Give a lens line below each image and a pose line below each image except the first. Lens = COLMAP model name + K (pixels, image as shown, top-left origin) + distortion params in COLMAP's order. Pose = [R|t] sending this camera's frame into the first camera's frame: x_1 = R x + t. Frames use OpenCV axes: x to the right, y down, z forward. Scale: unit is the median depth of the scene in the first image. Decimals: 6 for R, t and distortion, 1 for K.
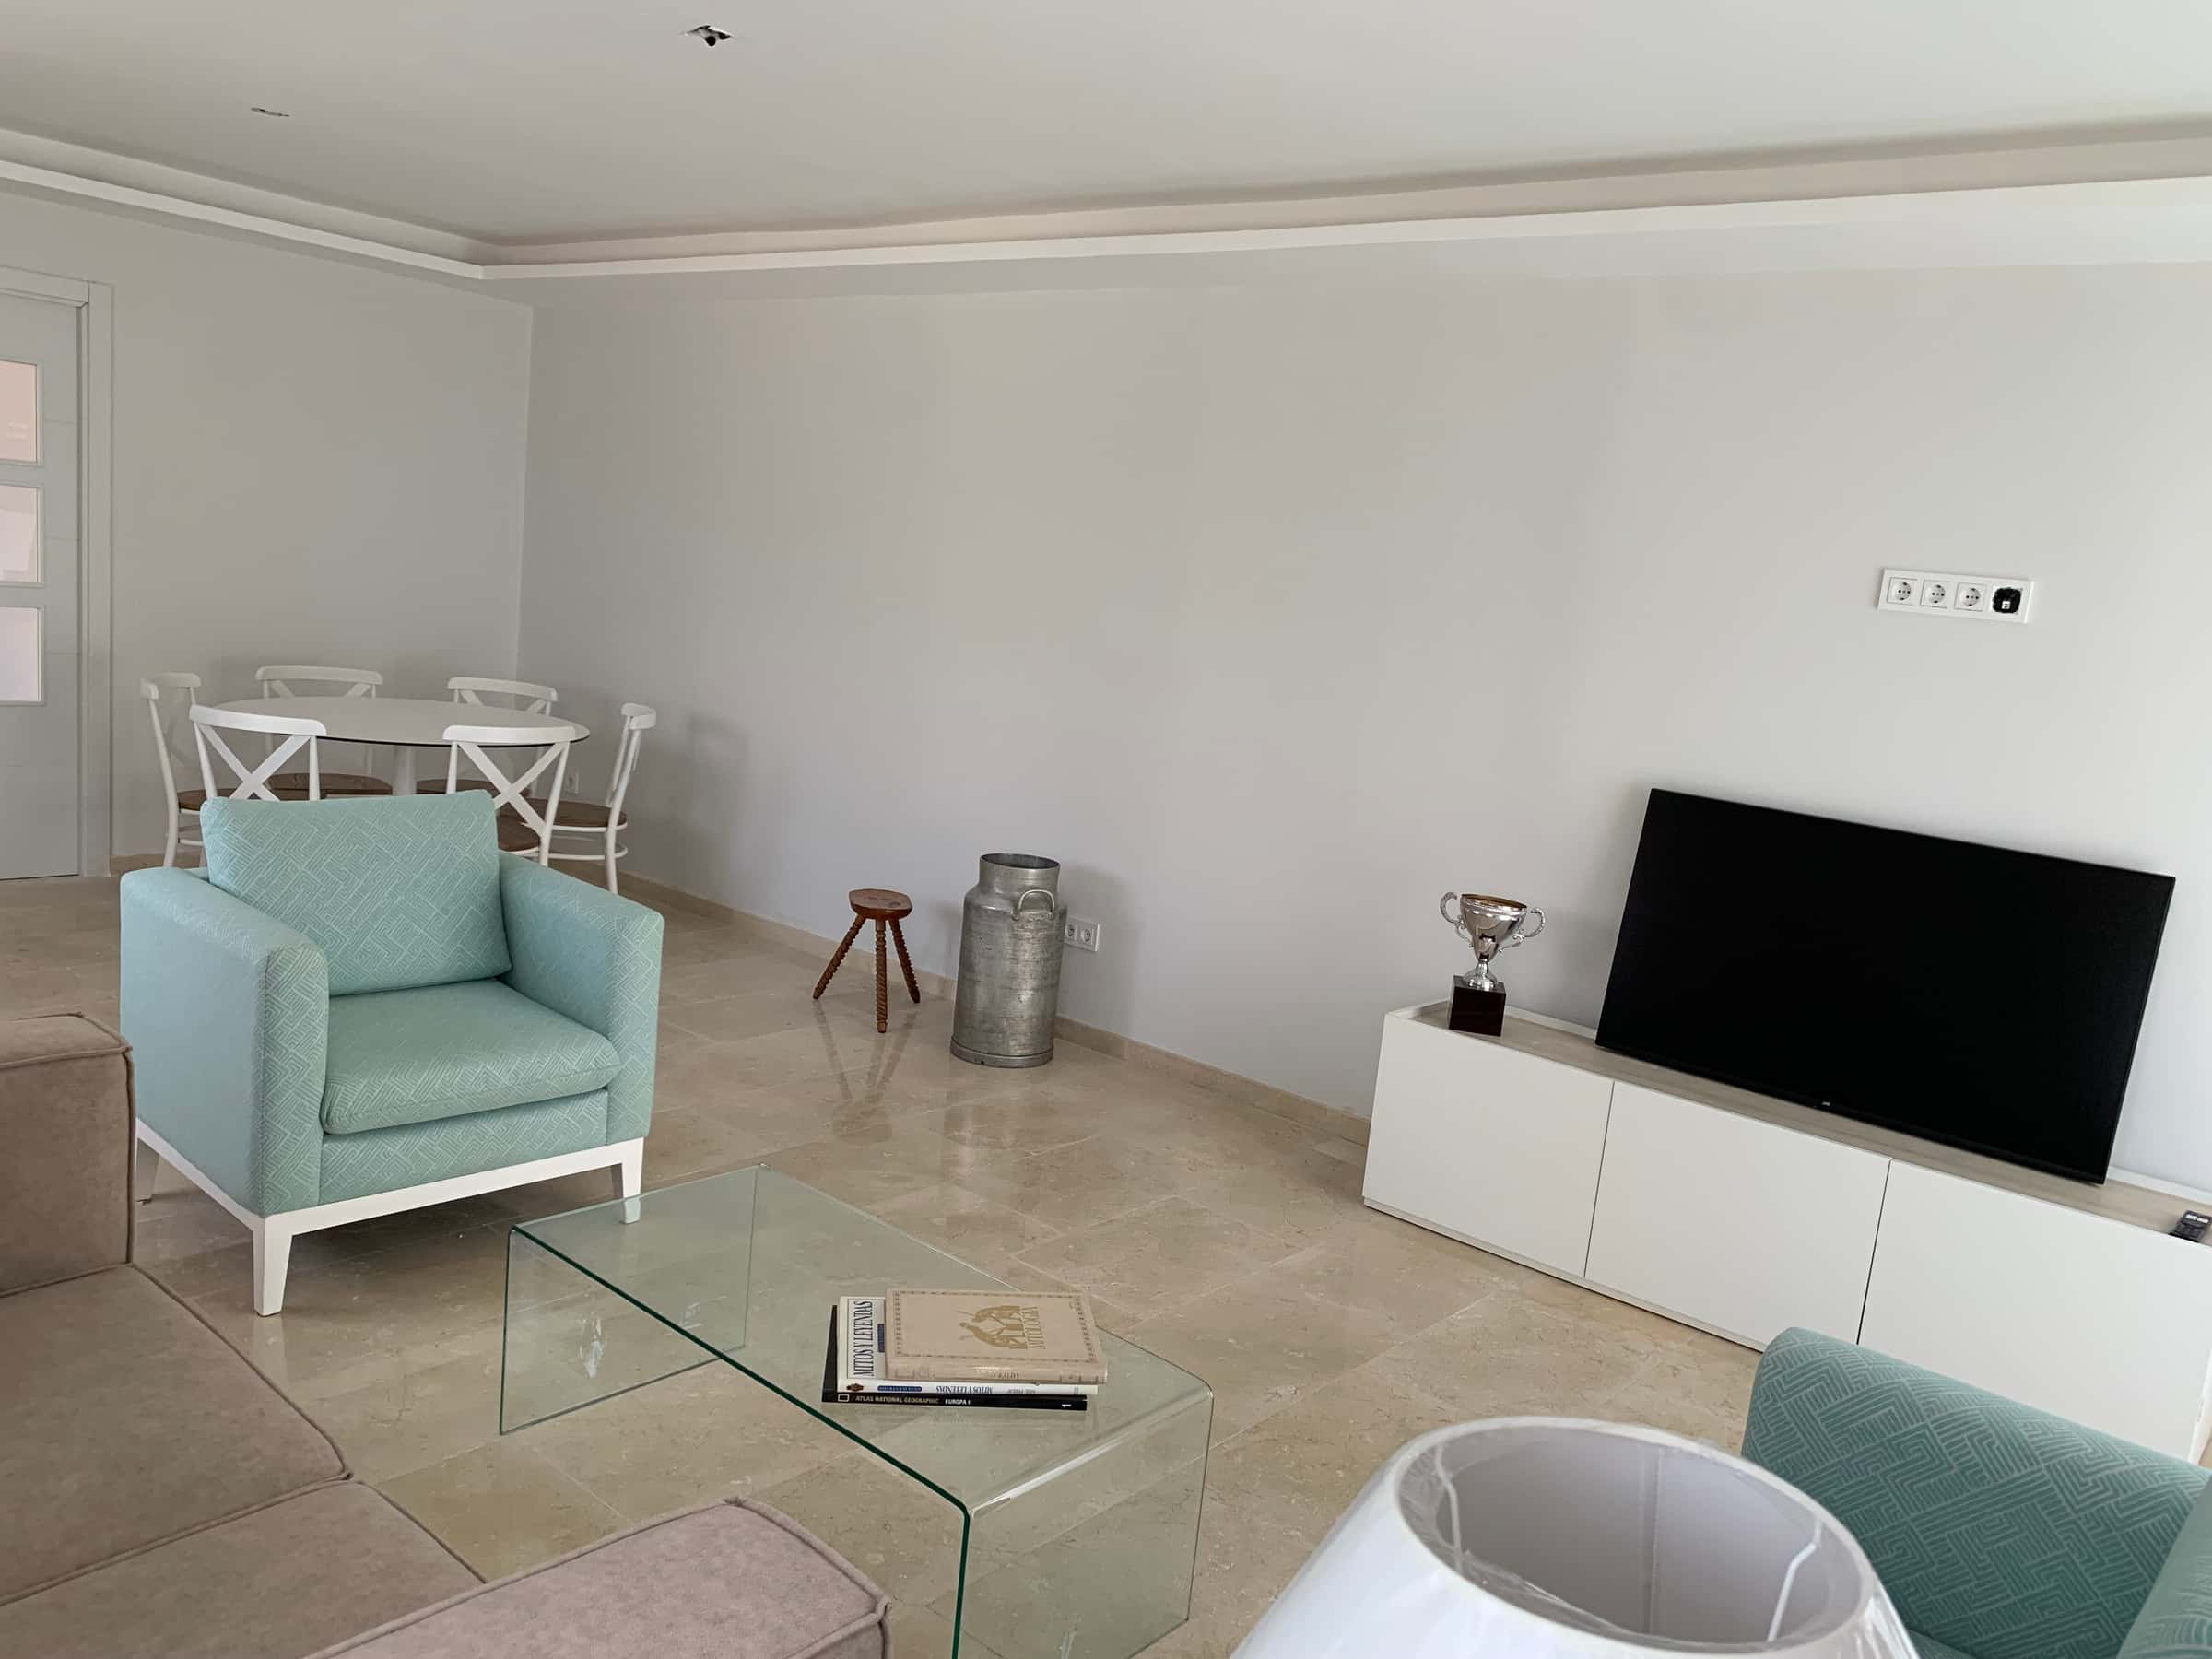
lens RADIAL K [[1701.3, 0, 1133.0], [0, 1701.3, 857.7], [0, 0, 1]] dist [0.123043, -0.203732]
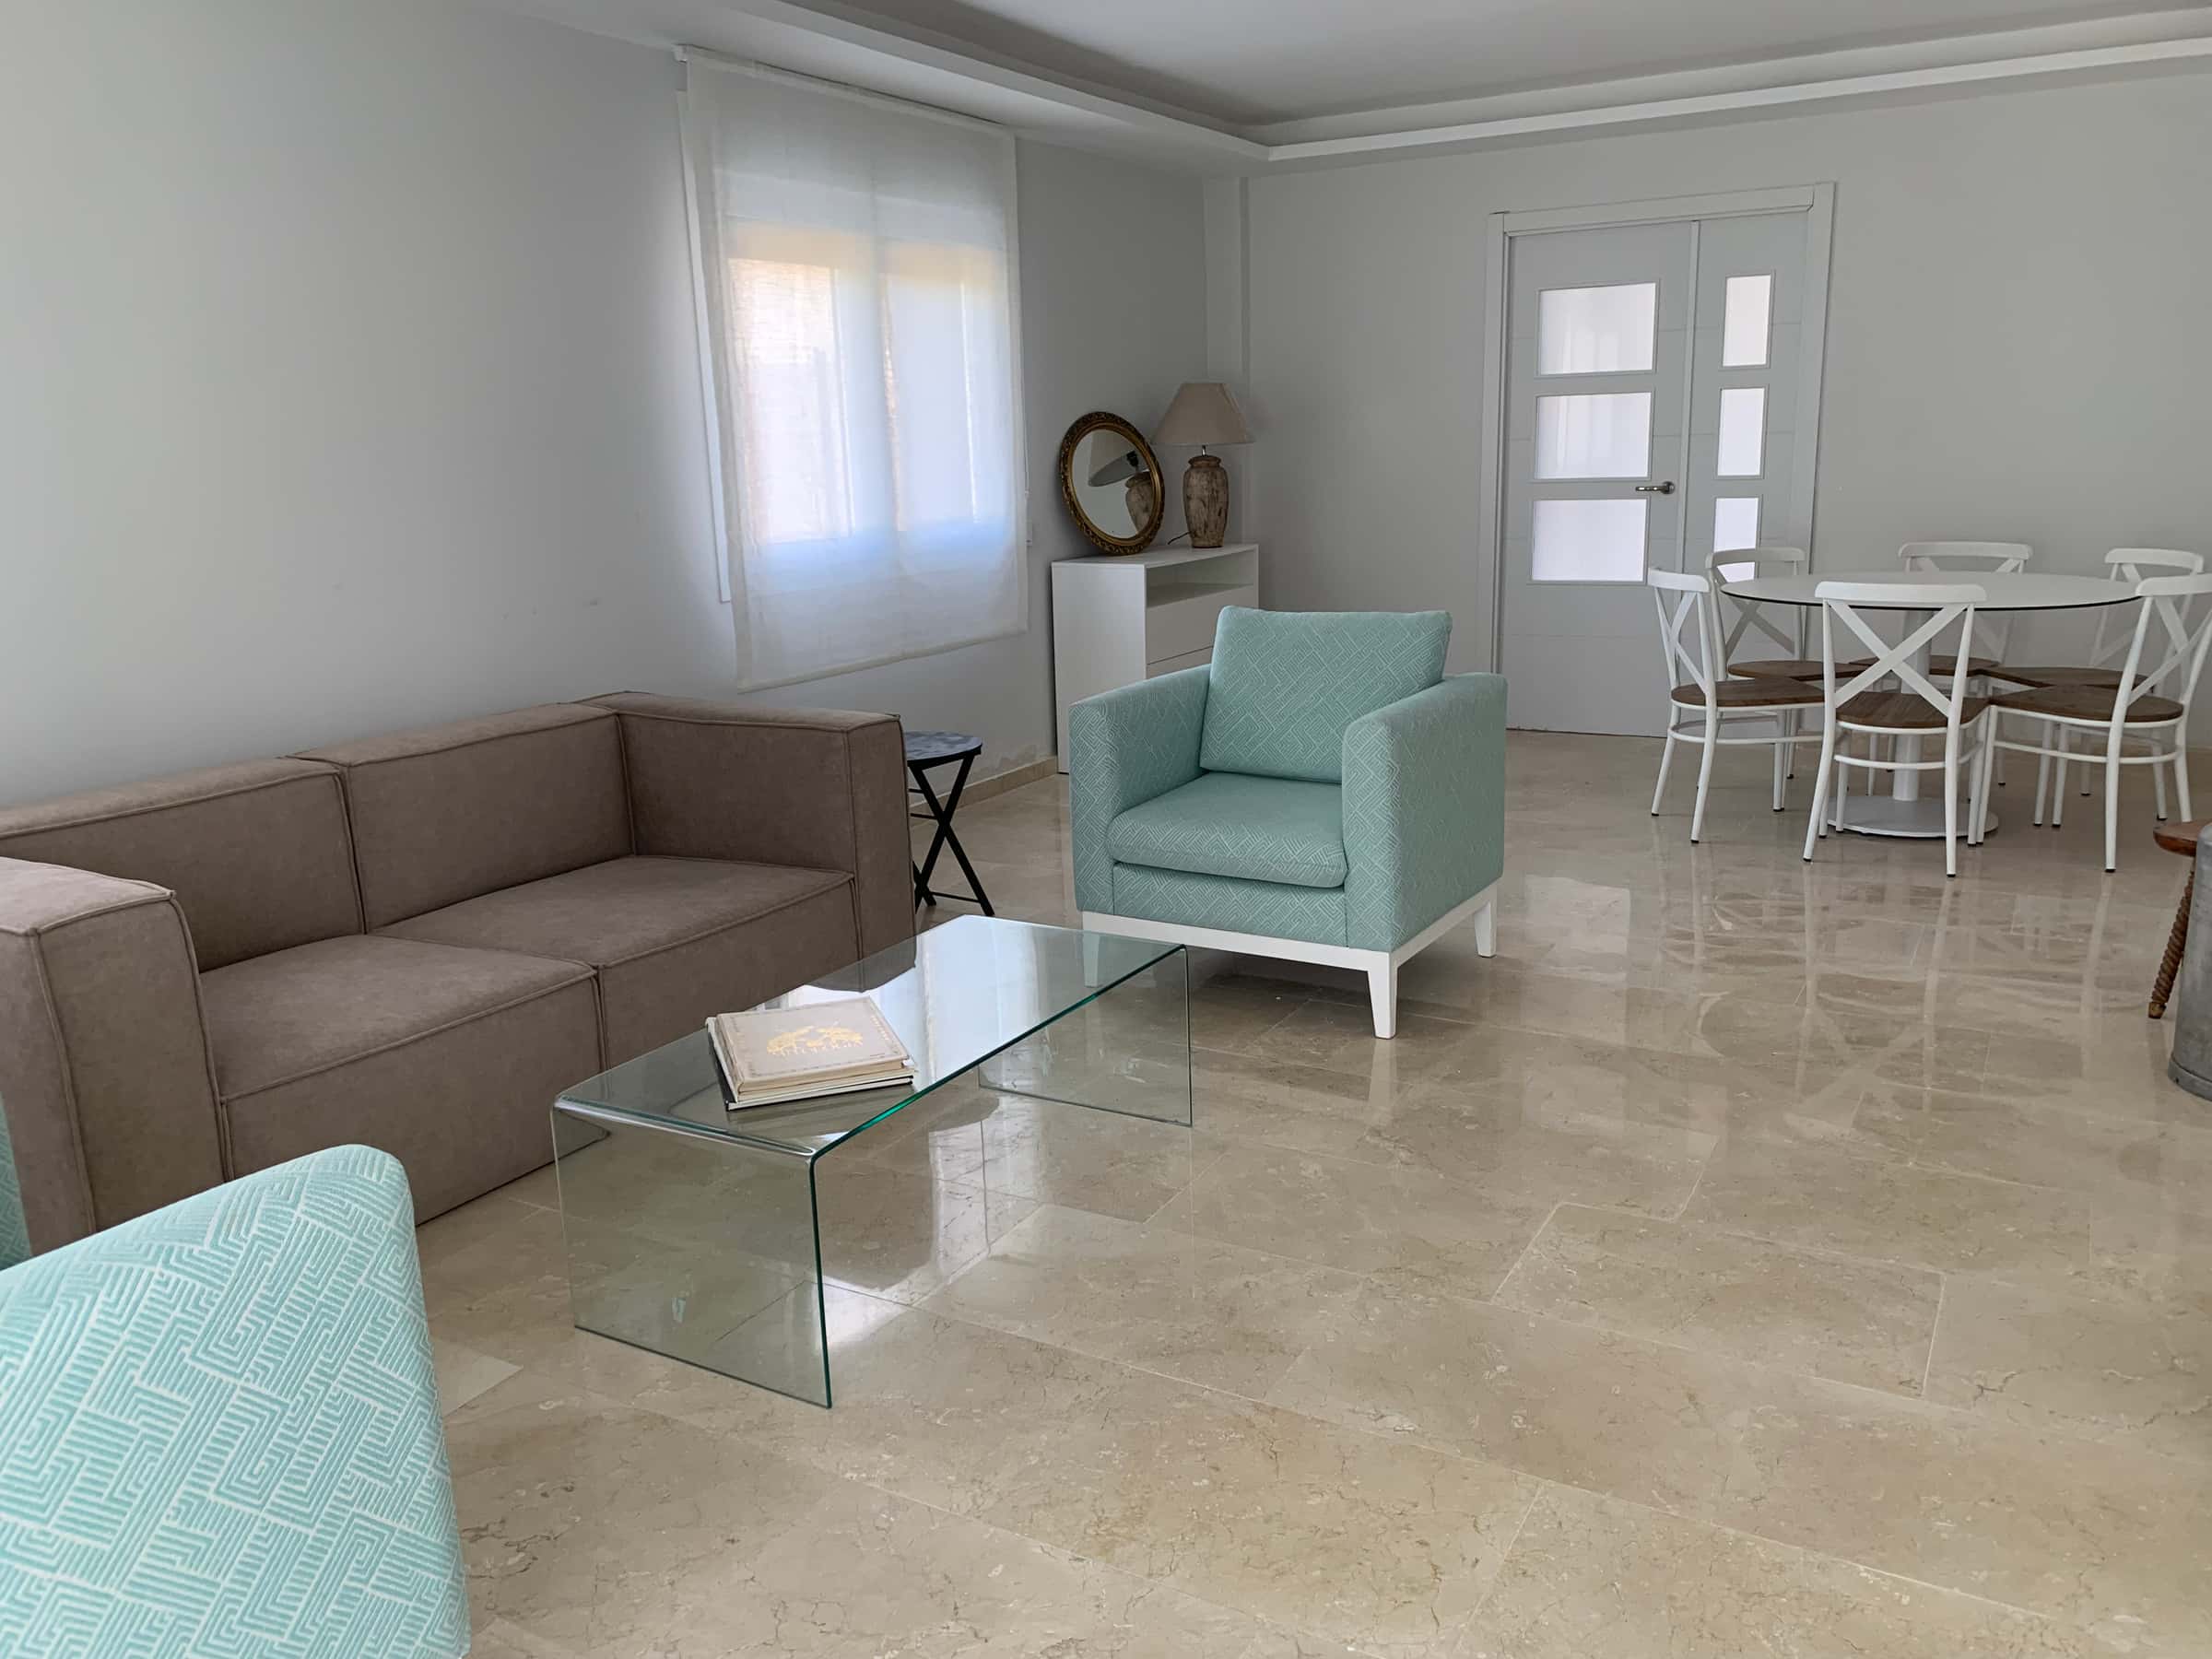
lens RADIAL K [[1701.3, 0, 1133.0], [0, 1701.3, 857.7], [0, 0, 1]] dist [0.123043, -0.203732]
pose [[0.185886, 0.132292, -0.973625, 0.519558], [-0.120543, 0.986480, 0.111025, 0.012793], [0.975149, 0.096726, 0.199320, 0.527201]]
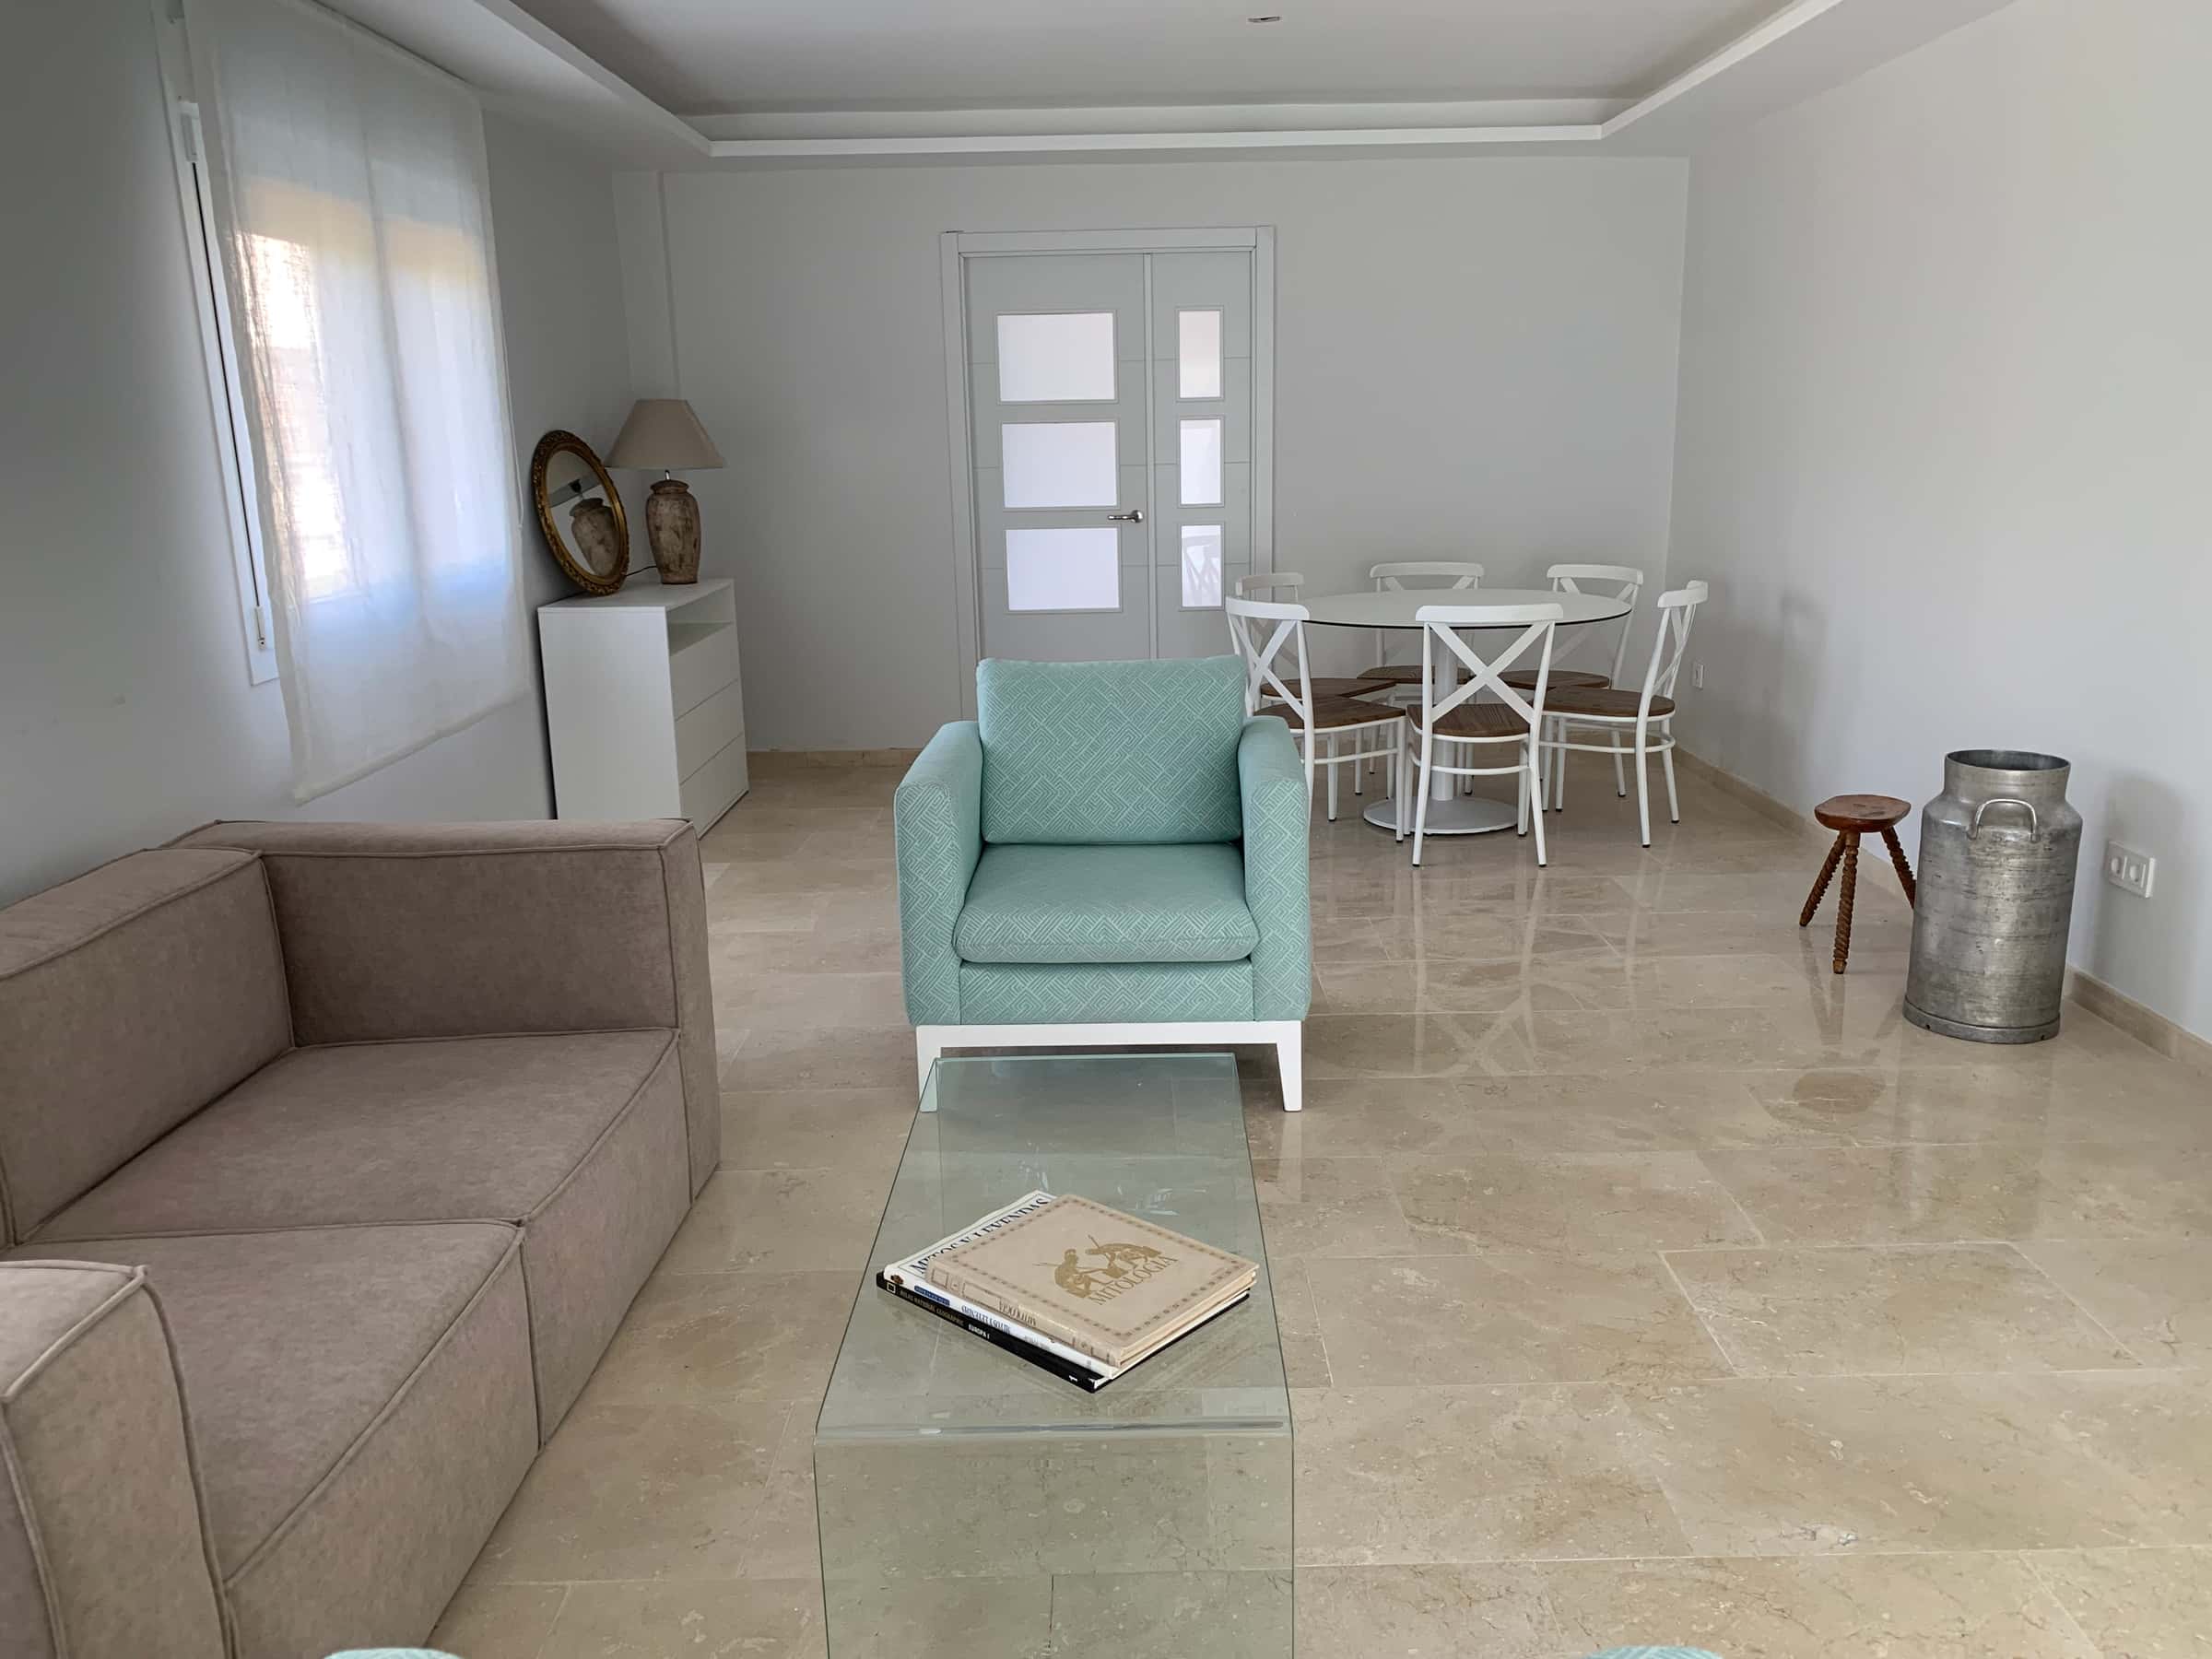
lens RADIAL K [[1701.3, 0, 1133.0], [0, 1701.3, 857.7], [0, 0, 1]] dist [0.123043, -0.203732]
pose [[0.646688, 0.075862, -0.758973, 0.286916], [-0.045277, 0.997105, 0.061085, 0.016949], [0.761410, -0.005139, 0.648250, 0.265185]]
